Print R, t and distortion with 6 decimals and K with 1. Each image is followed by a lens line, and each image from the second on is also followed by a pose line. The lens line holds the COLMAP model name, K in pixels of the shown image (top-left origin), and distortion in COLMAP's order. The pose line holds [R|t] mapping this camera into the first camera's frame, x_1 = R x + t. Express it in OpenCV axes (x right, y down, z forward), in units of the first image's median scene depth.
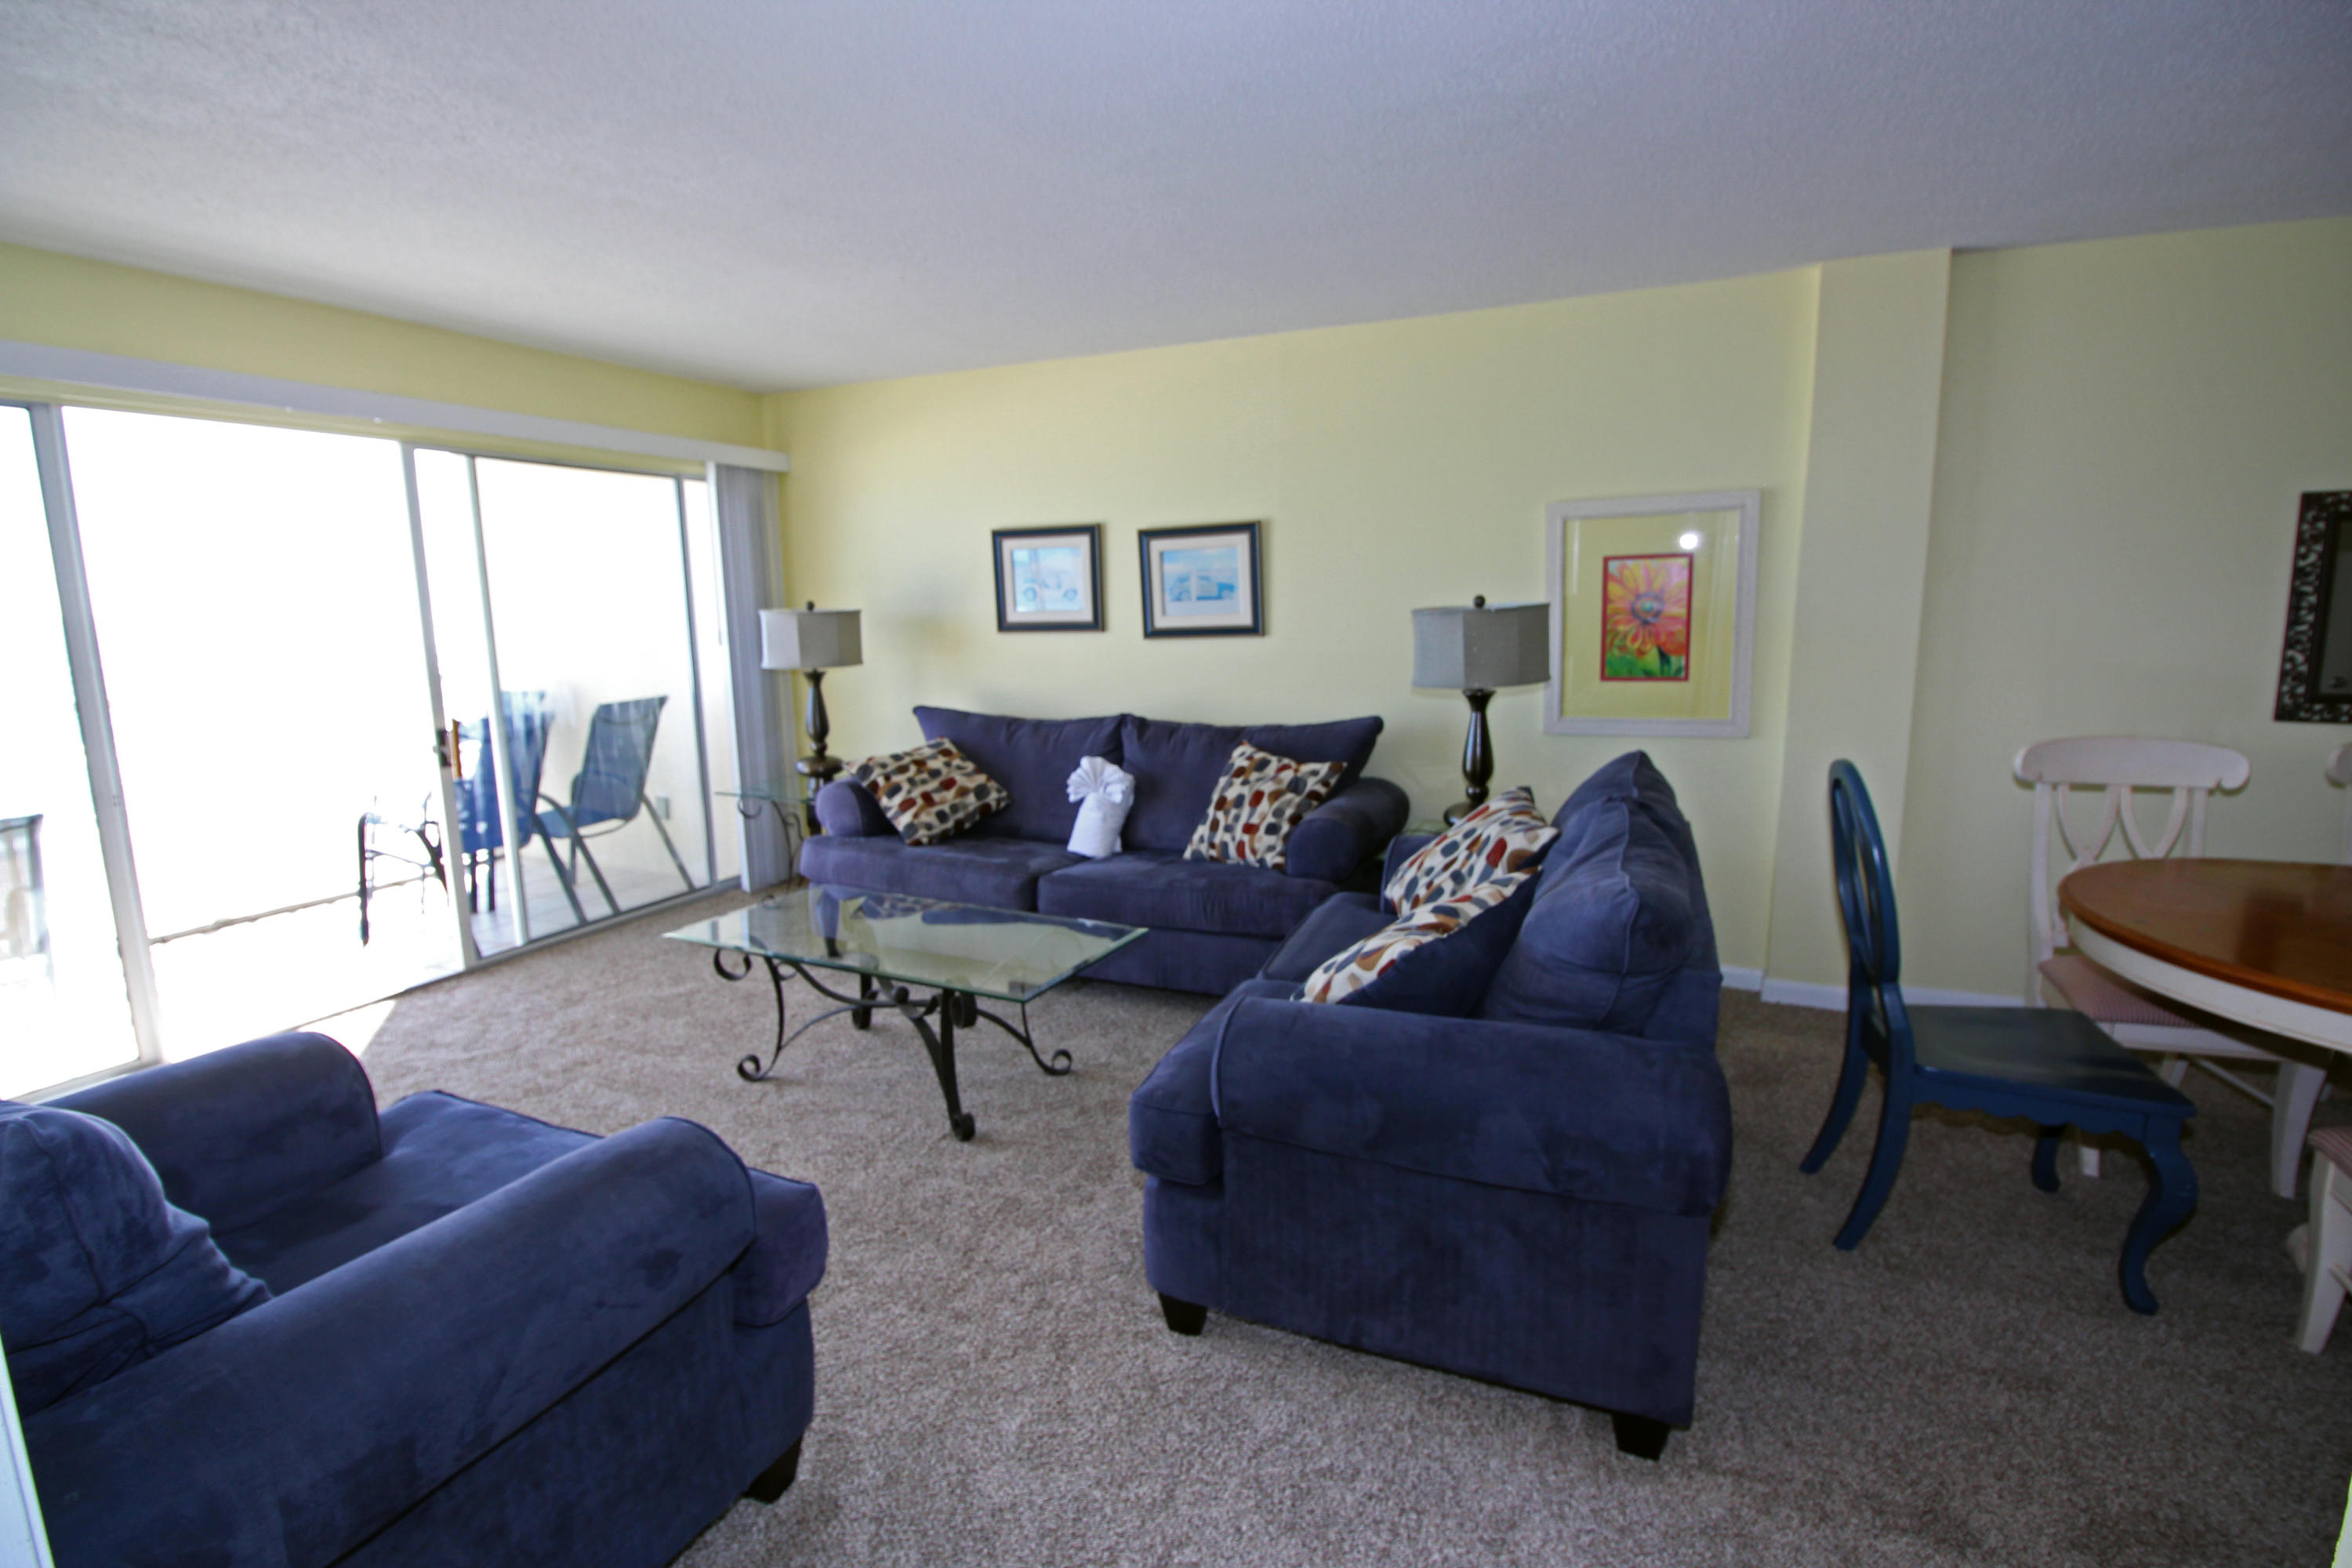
lens RADIAL K [[1089.3, 0, 1181.2], [0, 1089.3, 770.1], [0, 0, 1]] dist [-0.009132, -0.005120]
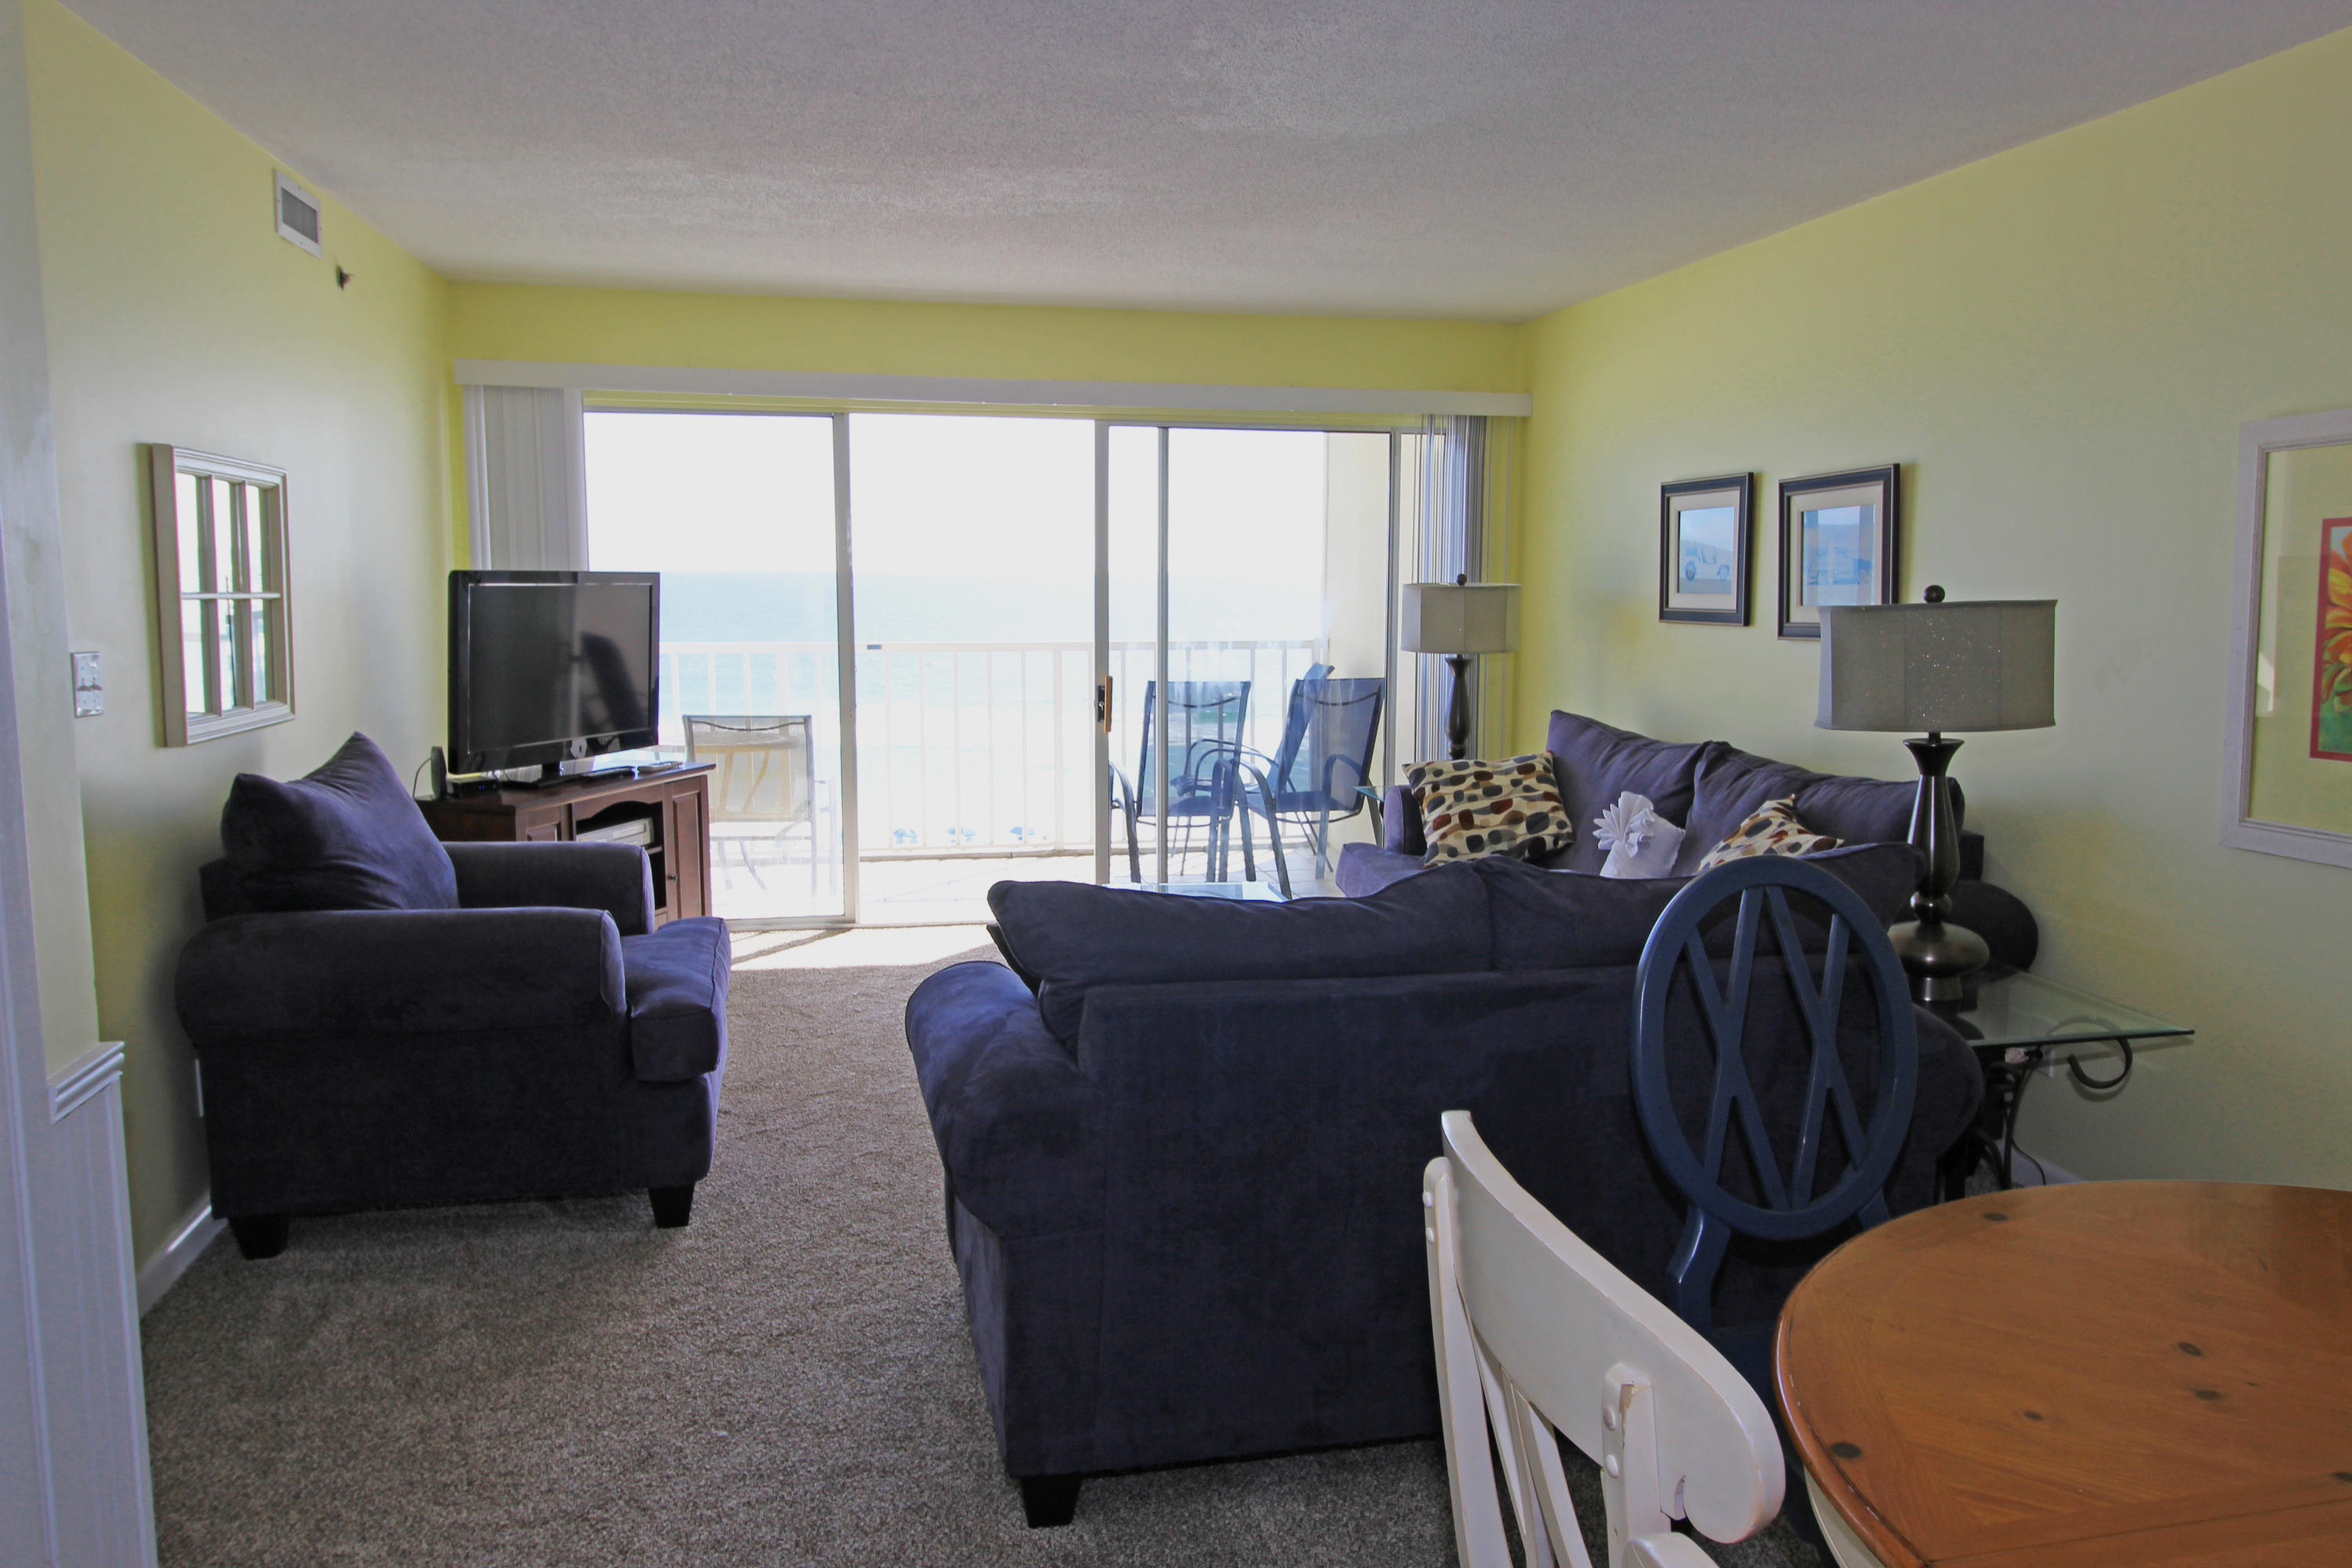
lens RADIAL K [[1671.8, 0, 1171.4], [0, 1671.8, 774.6], [0, 0, 1]] dist [0.004442, -0.002754]
pose [[0.579206, 0.116509, -0.806812, 0.635992], [-0.142473, 0.988968, 0.040533, -0.025388], [0.802634, 0.091472, 0.589416, 0.083995]]
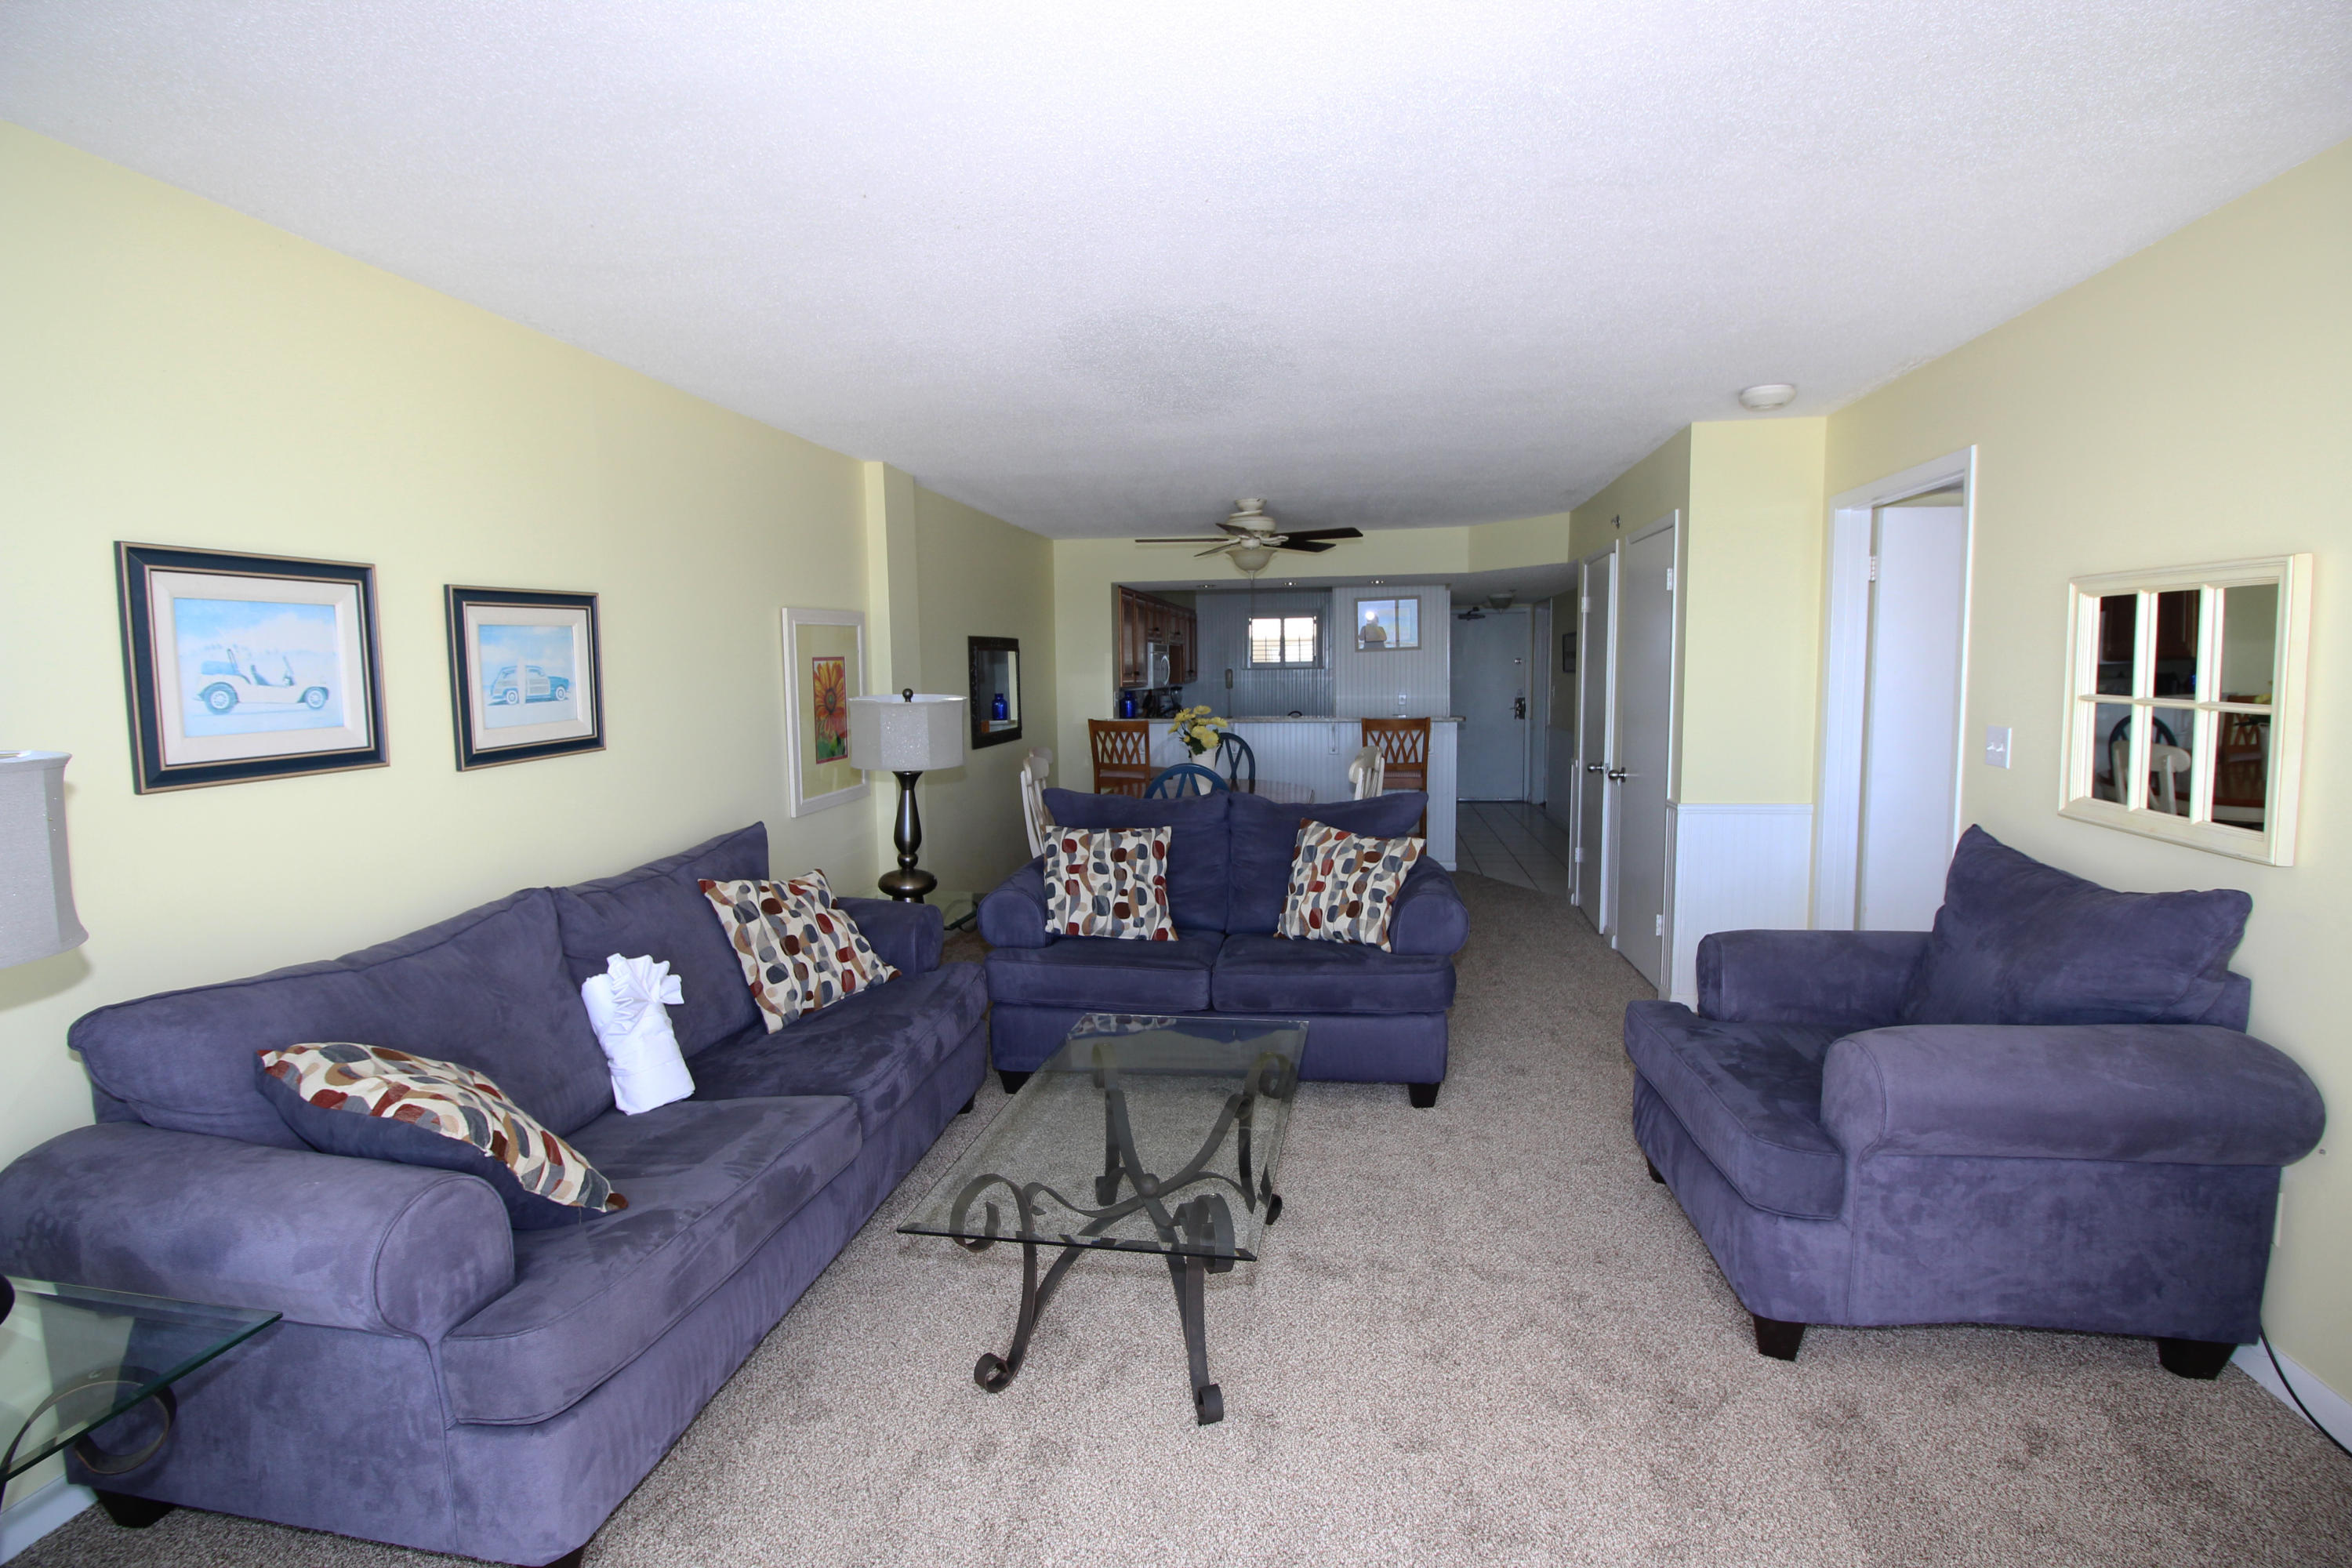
lens RADIAL K [[1089.3, 0, 1169.6], [0, 1089.3, 775.6], [0, 0, 1]] dist [-0.009132, -0.005120]
pose [[-0.251932, -0.077302, 0.964653, -0.731091], [0.169250, 0.977922, 0.122567, -0.131267], [-0.952830, 0.194146, -0.233286, 0.813885]]
